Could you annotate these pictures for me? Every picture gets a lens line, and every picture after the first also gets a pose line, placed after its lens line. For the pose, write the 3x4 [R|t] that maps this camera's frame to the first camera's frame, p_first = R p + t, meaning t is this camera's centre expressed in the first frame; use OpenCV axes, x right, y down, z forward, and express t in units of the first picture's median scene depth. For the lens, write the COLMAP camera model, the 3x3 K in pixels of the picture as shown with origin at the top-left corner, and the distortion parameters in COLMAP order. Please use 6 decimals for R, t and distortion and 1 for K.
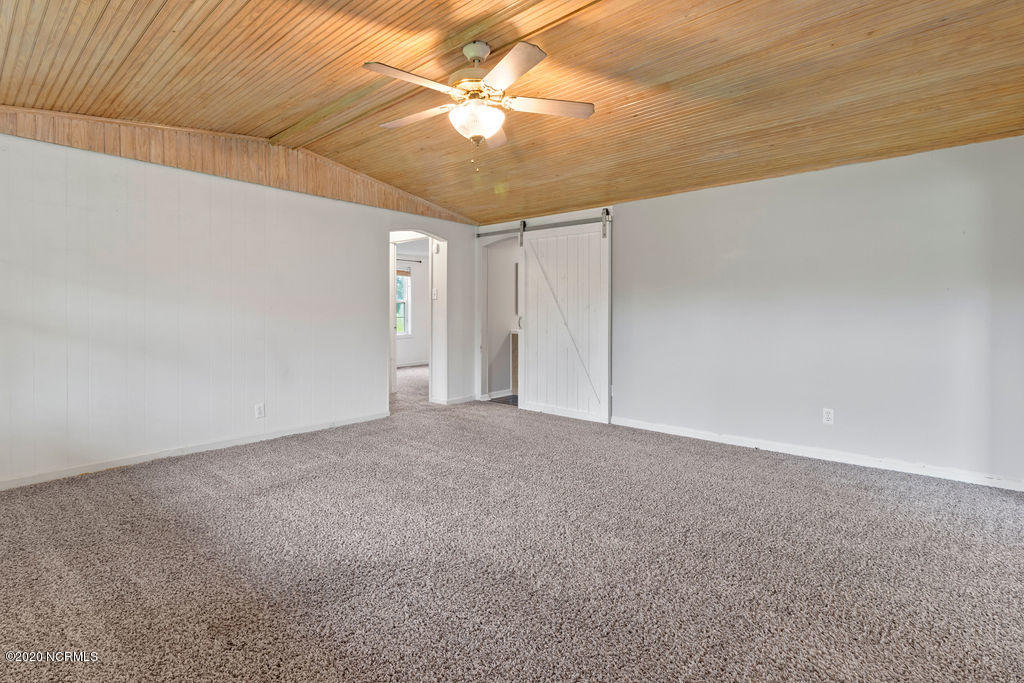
lens RADIAL K [[482.6, 0, 512.4], [0, 482.6, 321.6], [0, 0, 1]] dist [0.001171, 0.000089]
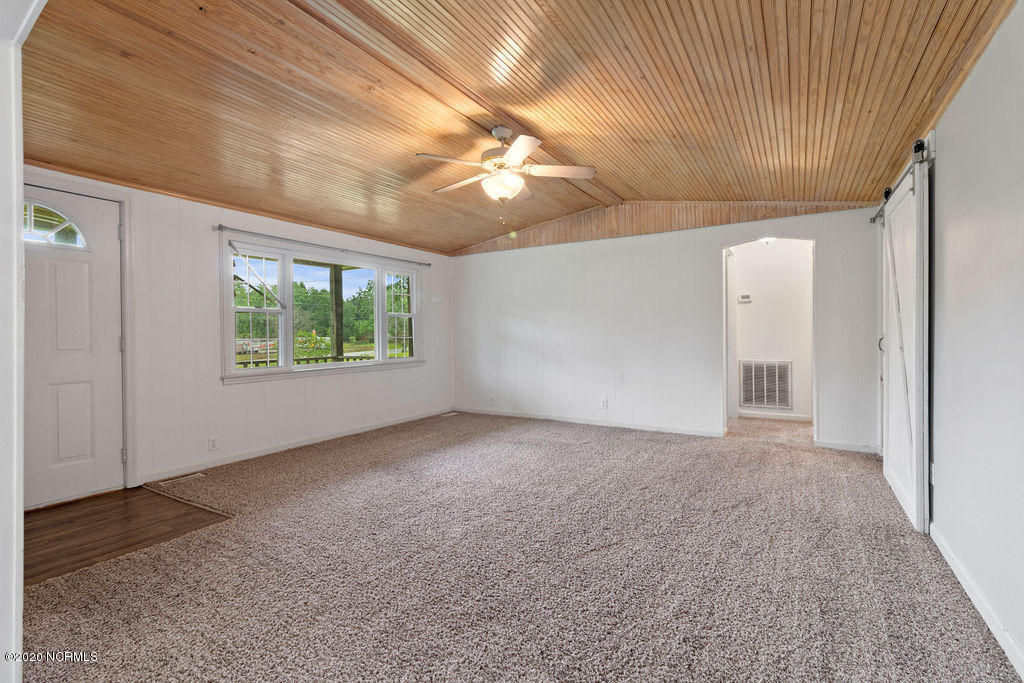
lens RADIAL K [[472.3, 0, 512.0], [0, 472.3, 341.5], [0, 0, 1]] dist [0.000597, 0.000039]
pose [[0.159675, 0.016421, -0.987033, 0.761749], [-0.004406, 0.999864, 0.015922, -0.012729], [0.987160, 0.001807, 0.159725, 0.530437]]
